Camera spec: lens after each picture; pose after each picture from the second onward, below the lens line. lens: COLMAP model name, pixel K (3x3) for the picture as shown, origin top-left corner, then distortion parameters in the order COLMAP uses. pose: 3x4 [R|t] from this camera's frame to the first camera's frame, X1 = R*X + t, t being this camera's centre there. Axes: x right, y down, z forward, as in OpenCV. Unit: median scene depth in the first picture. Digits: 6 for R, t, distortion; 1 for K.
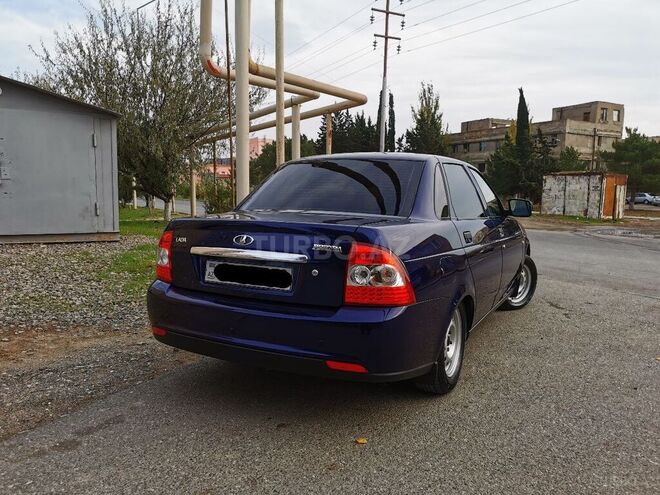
lens RADIAL K [[505.1, 0, 330.0], [0, 505.1, 247.5], [0, 0, 1]] dist [0.063735, -0.049564]
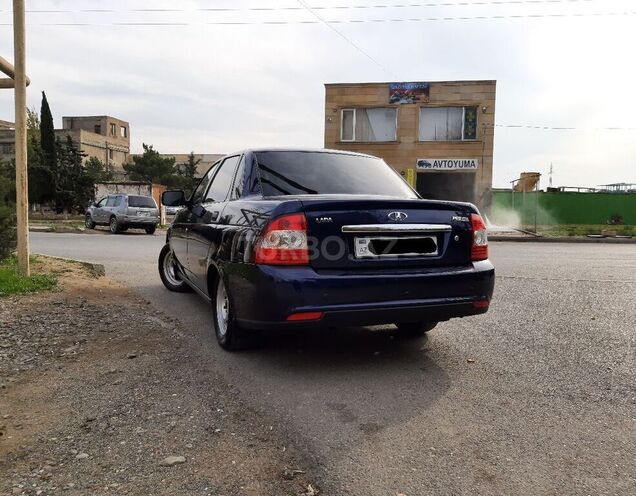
lens RADIAL K [[511.4, 0, 317.7], [0, 511.4, 237.9], [0, 0, 1]] dist [0.074647, -0.136354]
pose [[0.635152, -0.046860, 0.770965, -0.093662], [0.077586, 0.996980, -0.003321, 0.001963], [-0.768481, 0.061926, 0.636869, 0.031768]]
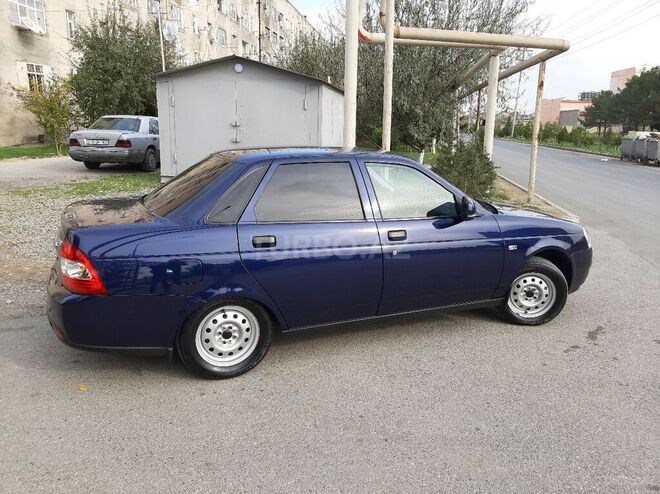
lens RADIAL K [[506.0, 0, 343.6], [0, 506.0, 240.9], [0, 0, 1]] dist [0.049859, -0.082048]
pose [[0.797724, 0.142655, -0.585907, 0.099909], [-0.079697, 0.988033, 0.132055, -0.017157], [0.597733, -0.058648, 0.799547, 0.027818]]
